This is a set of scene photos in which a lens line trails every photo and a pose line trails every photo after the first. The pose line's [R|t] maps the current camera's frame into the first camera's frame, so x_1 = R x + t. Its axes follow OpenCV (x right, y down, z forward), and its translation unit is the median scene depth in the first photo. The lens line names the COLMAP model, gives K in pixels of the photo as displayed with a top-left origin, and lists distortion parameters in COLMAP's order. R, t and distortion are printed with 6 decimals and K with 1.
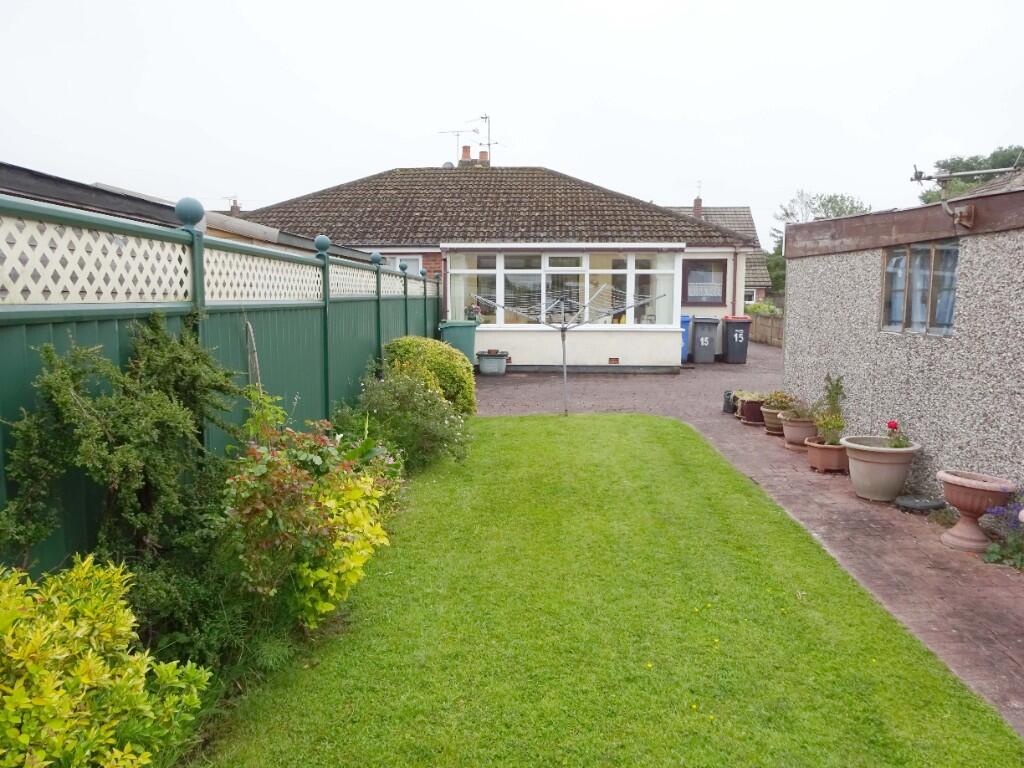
lens RADIAL K [[750.7, 0, 517.1], [0, 750.7, 380.6], [0, 0, 1]] dist [-0.004020, 0.000513]
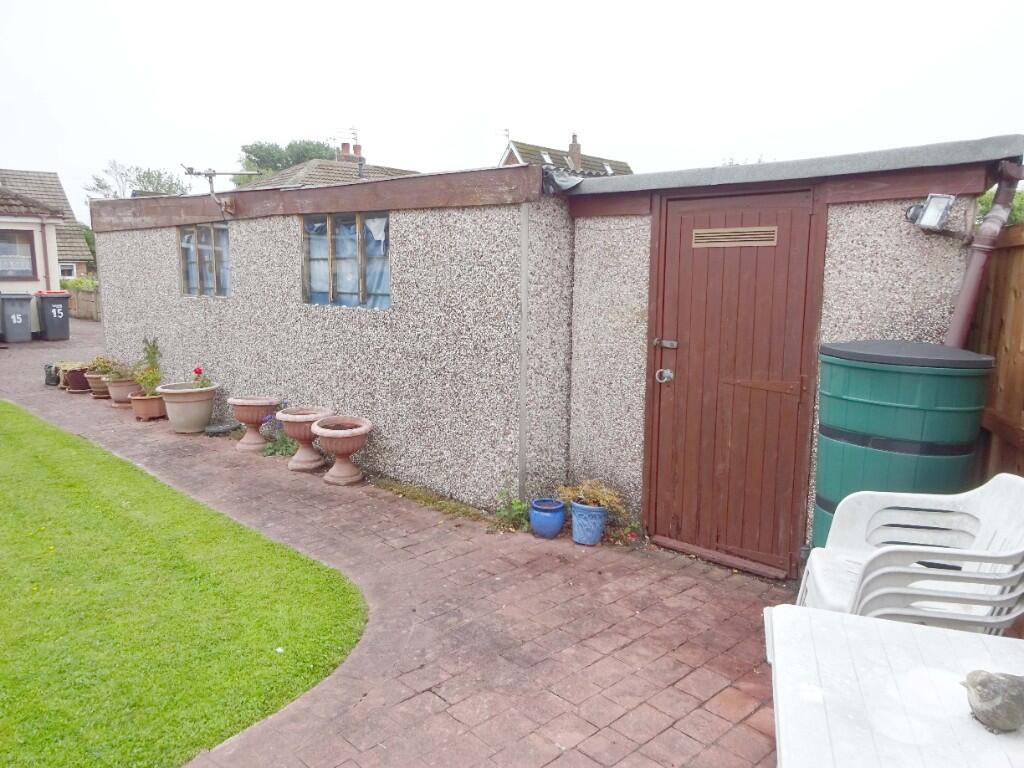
lens RADIAL K [[750.7, 0, 517.1], [0, 750.7, 380.6], [0, 0, 1]] dist [-0.004020, 0.000513]
pose [[0.674437, -0.109583, 0.730155, -0.043577], [0.085799, 0.993857, 0.069909, 0.029129], [-0.733330, 0.015497, 0.679696, -0.200534]]
